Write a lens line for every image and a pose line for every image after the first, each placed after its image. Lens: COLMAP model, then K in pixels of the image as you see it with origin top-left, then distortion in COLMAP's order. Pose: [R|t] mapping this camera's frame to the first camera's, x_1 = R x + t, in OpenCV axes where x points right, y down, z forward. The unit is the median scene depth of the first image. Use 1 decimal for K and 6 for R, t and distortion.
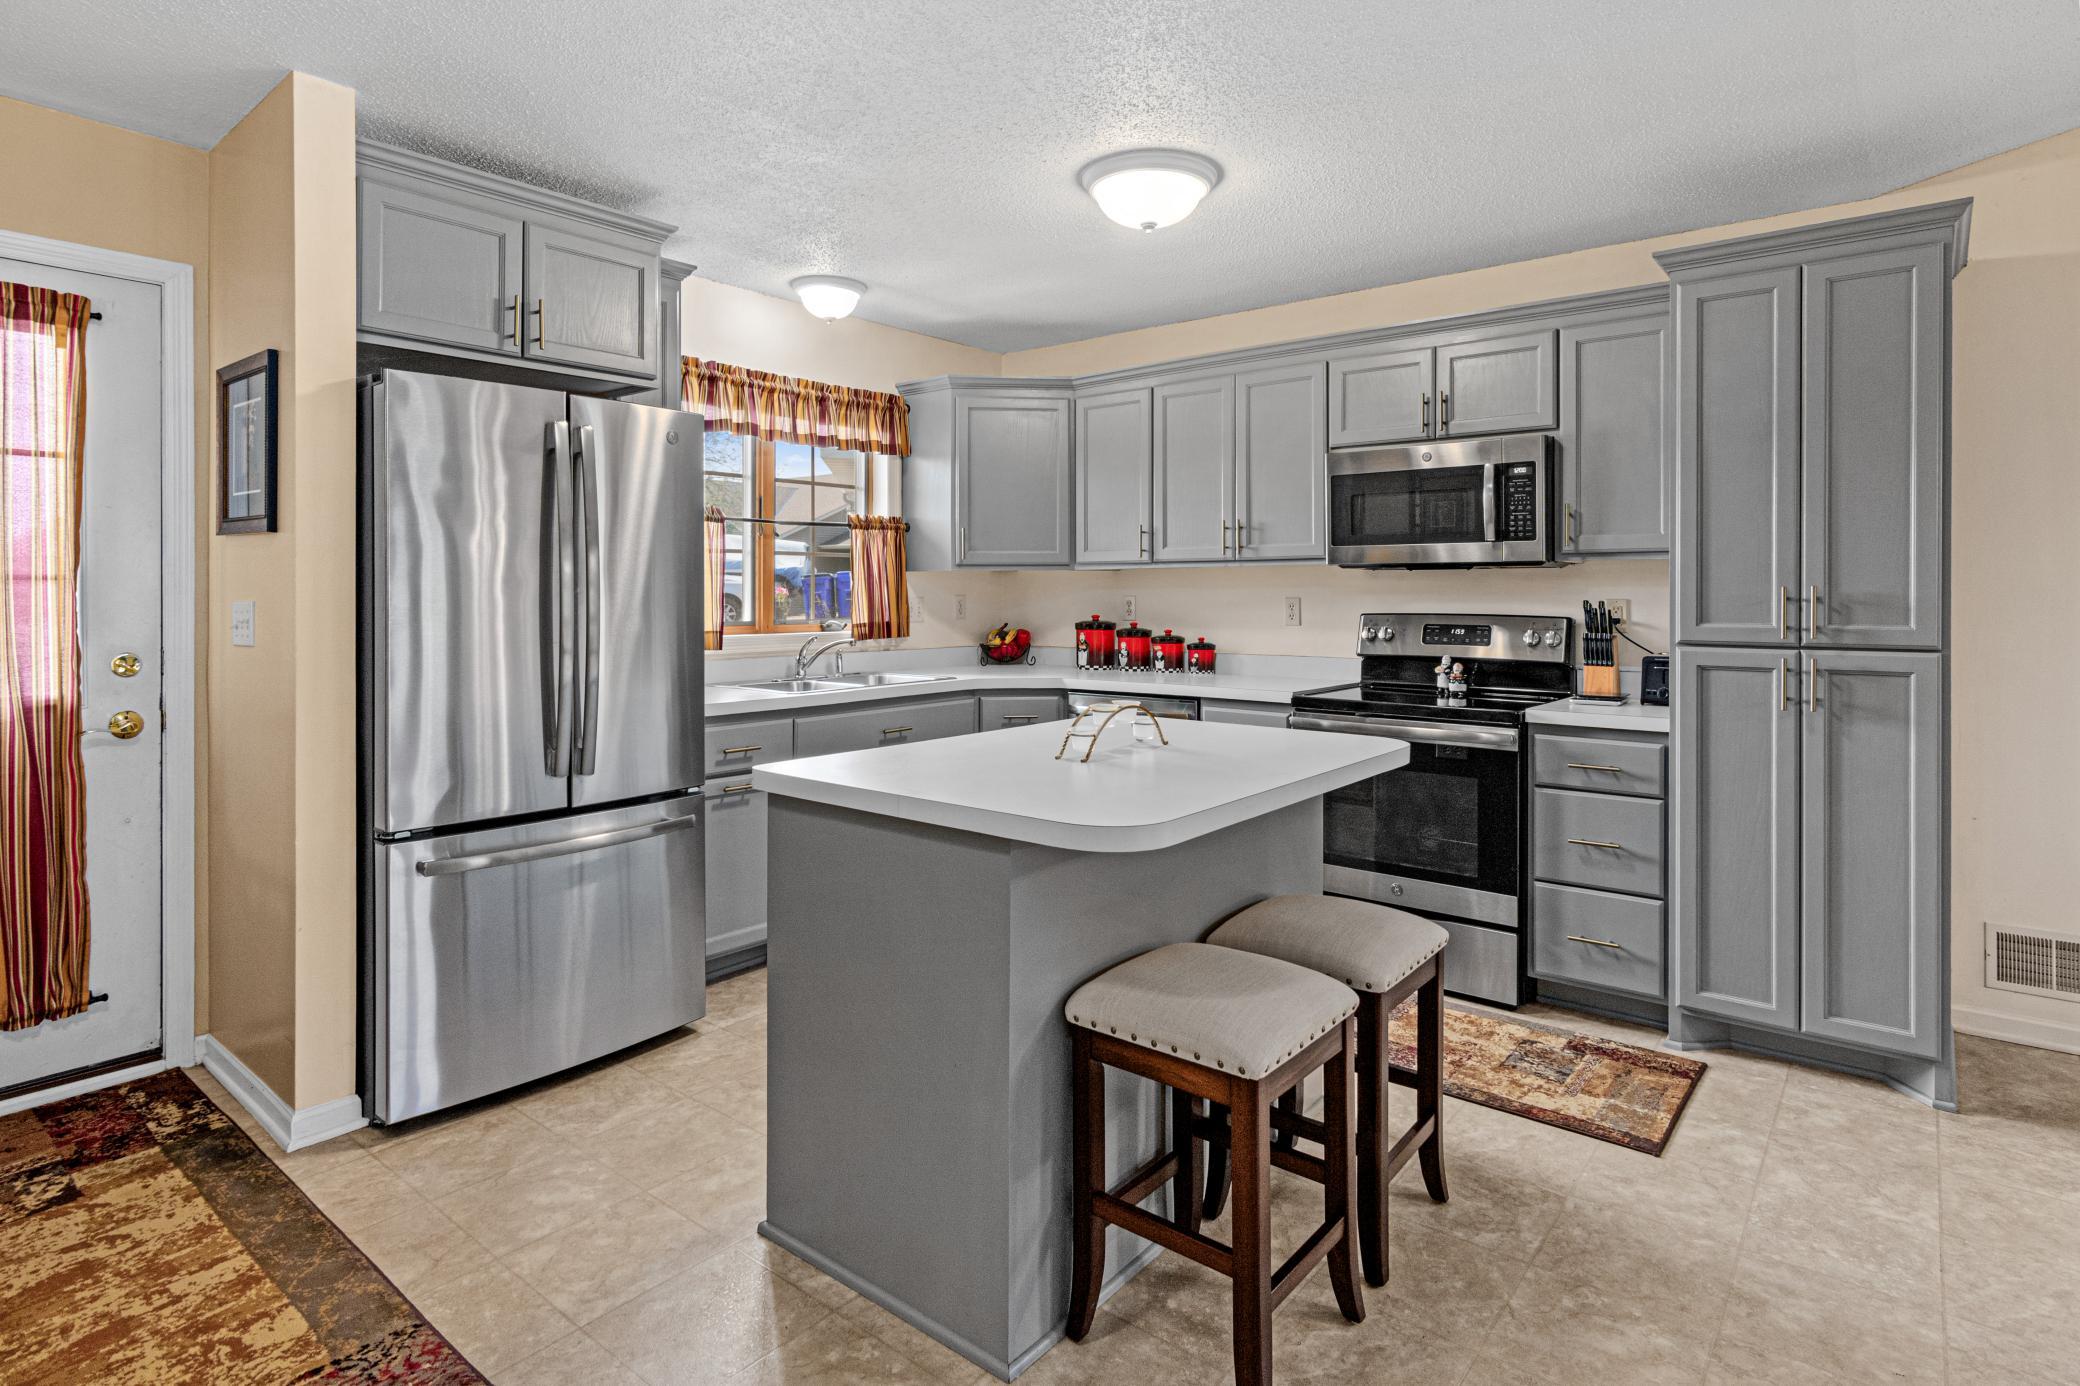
lens RADIAL K [[1087.8, 0, 1001.2], [0, 1087.8, 575.2], [0, 0, 1]] dist [-0.003068, 0.002226]
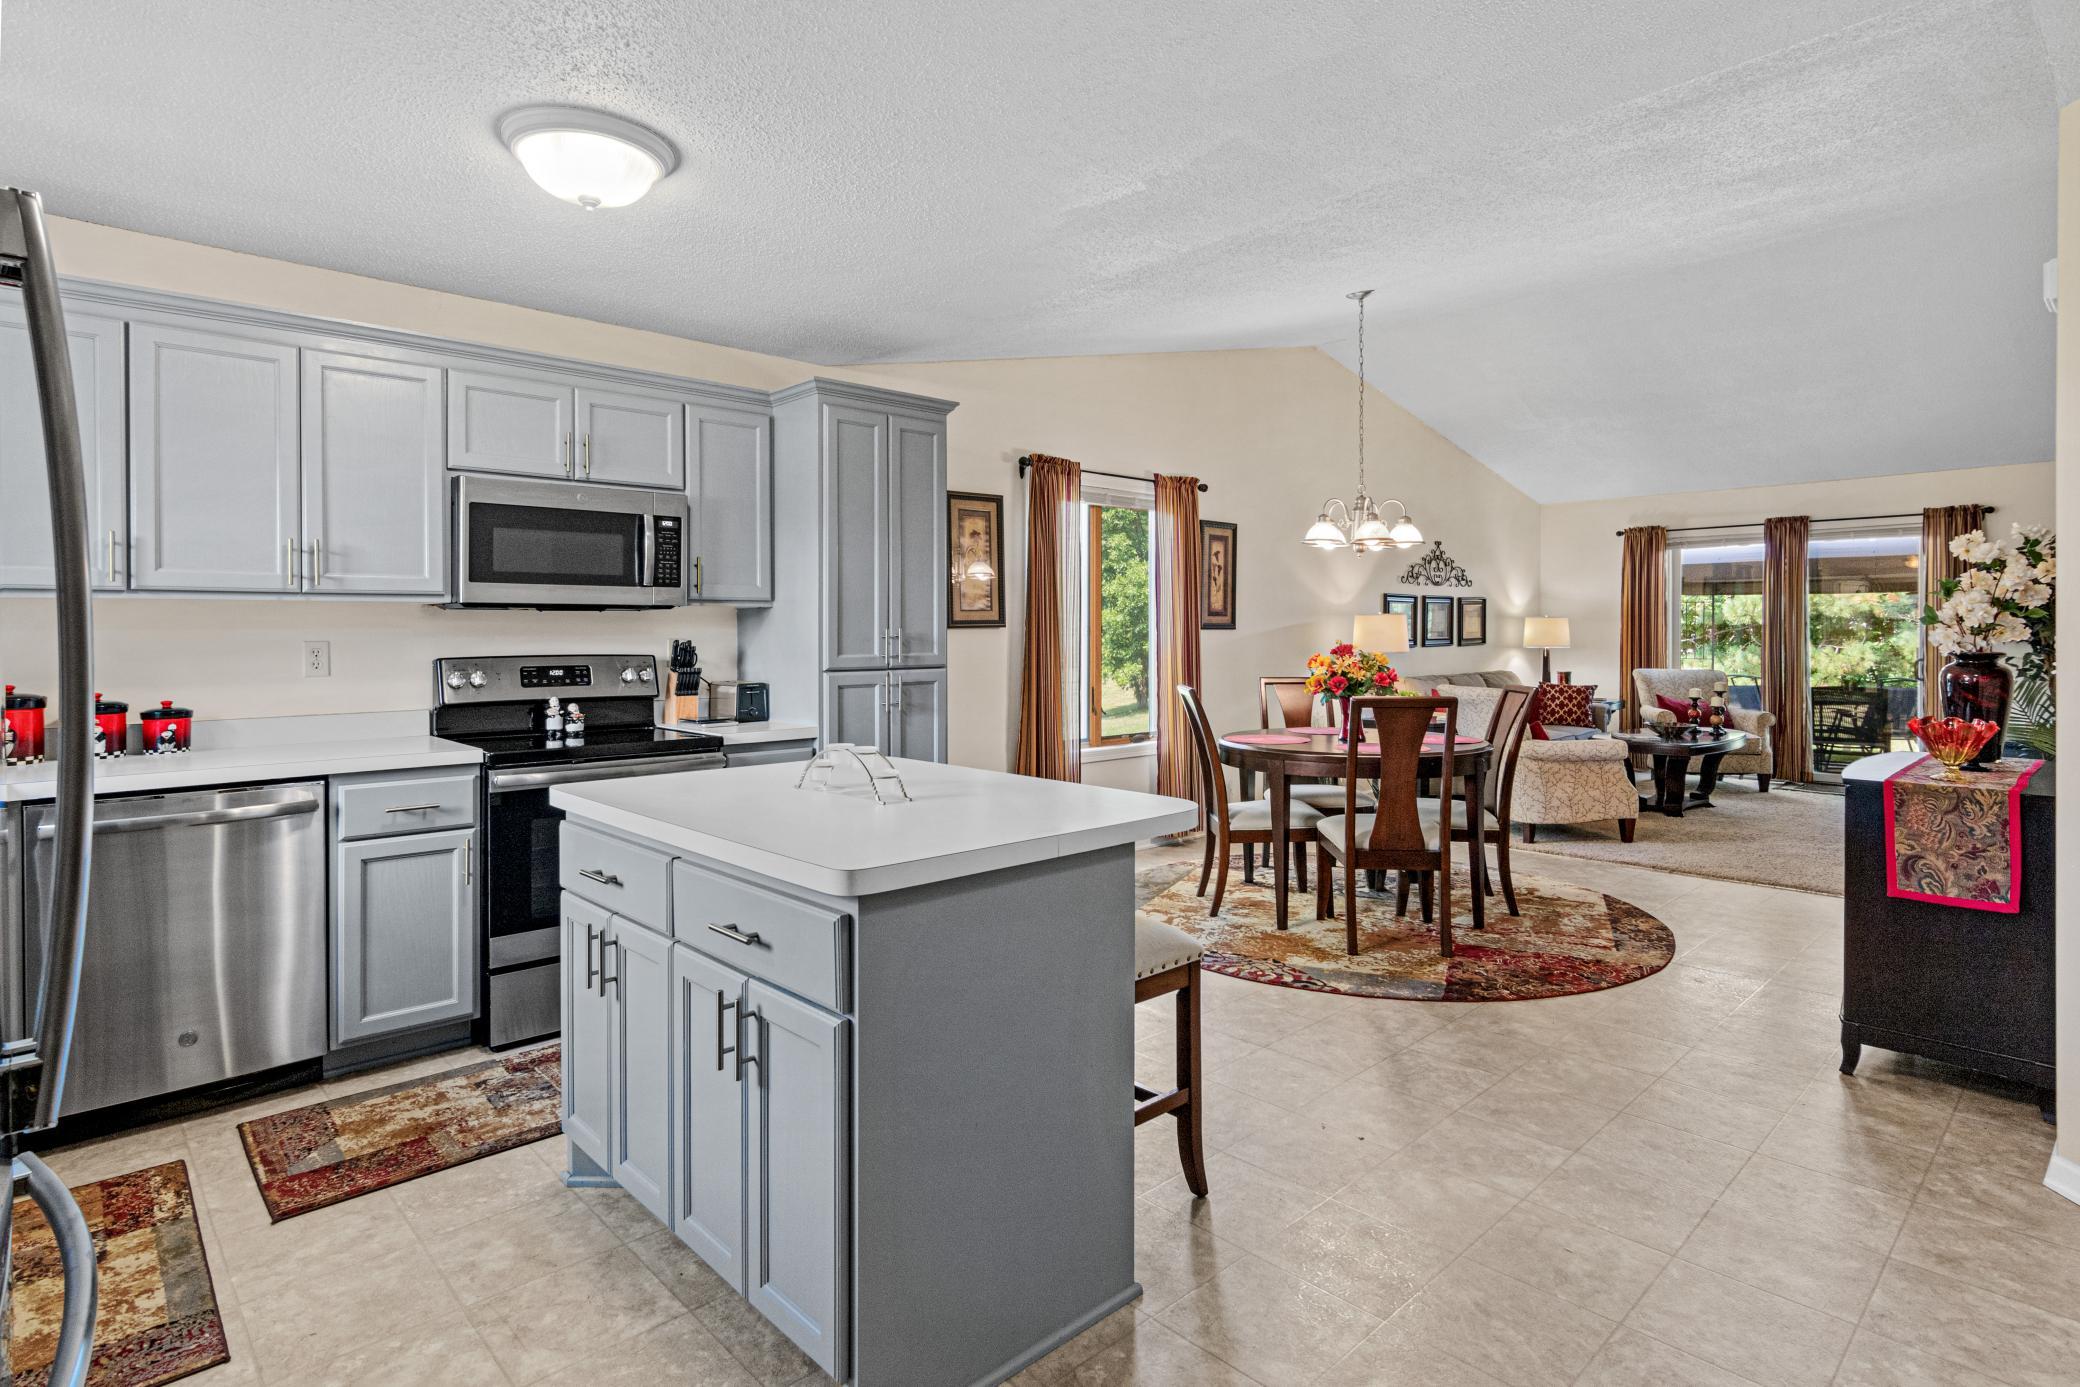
lens RADIAL K [[1087.8, 0, 1048.2], [0, 1087.8, 638.1], [0, 0, 1]] dist [-0.003068, 0.002226]
pose [[0.111610, -0.005295, 0.993738, -0.596478], [-0.010695, 0.999921, 0.006529, 0.009252], [-0.993695, -0.011356, 0.111544, 0.497649]]
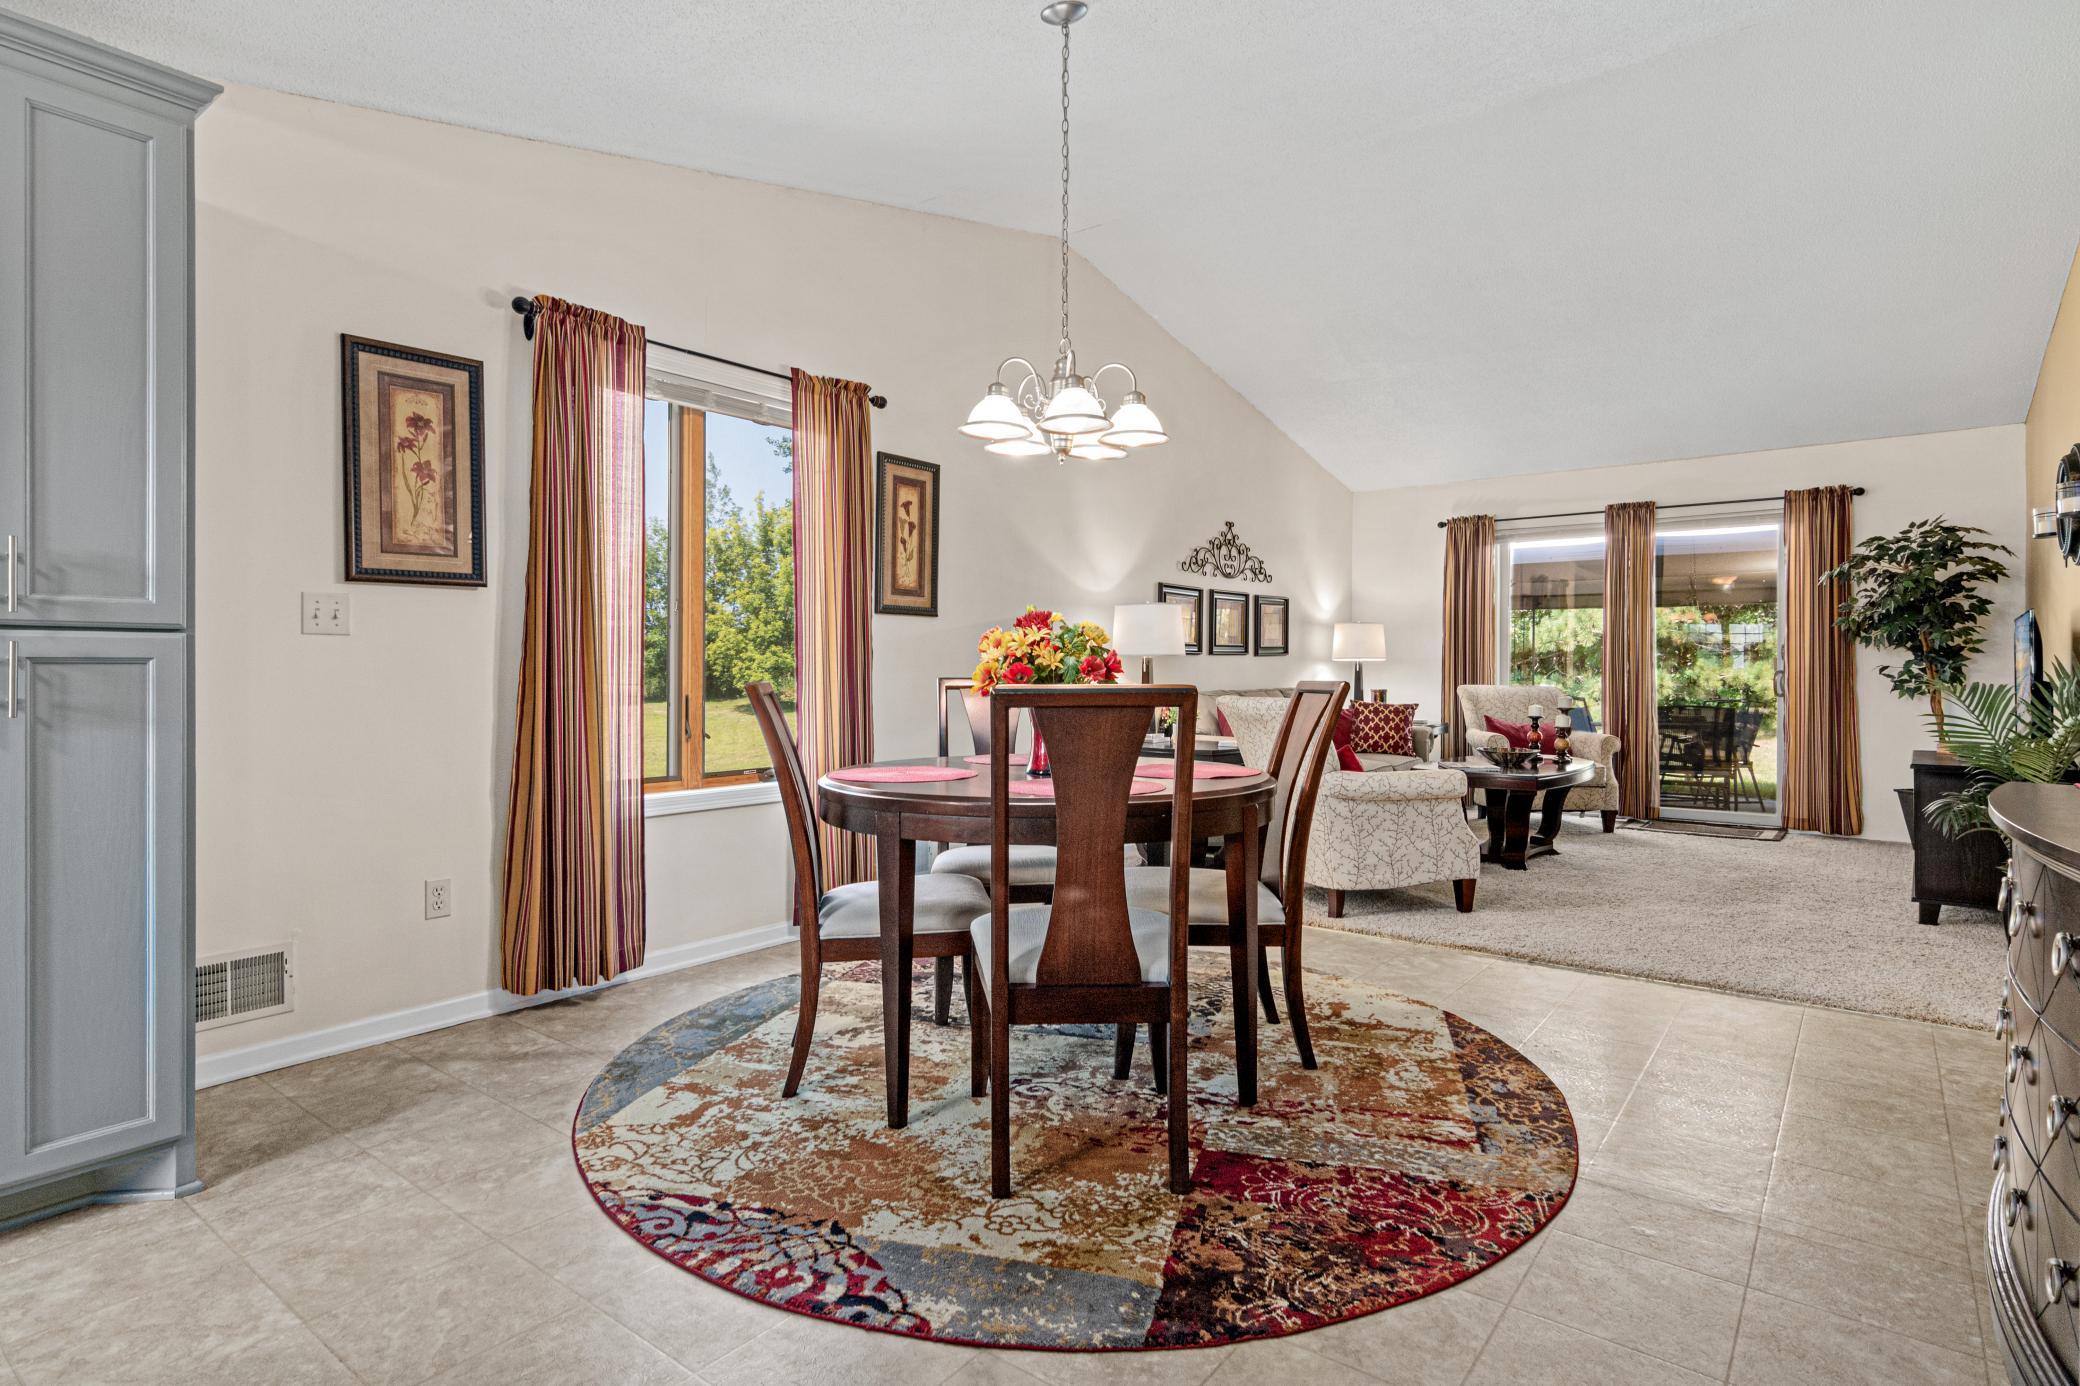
lens RADIAL K [[1087.8, 0, 1053.4], [0, 1087.8, 674.9], [0, 0, 1]] dist [-0.003068, 0.002226]
pose [[-0.045492, -0.003864, 0.998957, 0.022103], [-0.014596, 0.999888, 0.003203, 0.068817], [-0.998858, -0.014435, -0.045543, 0.296390]]
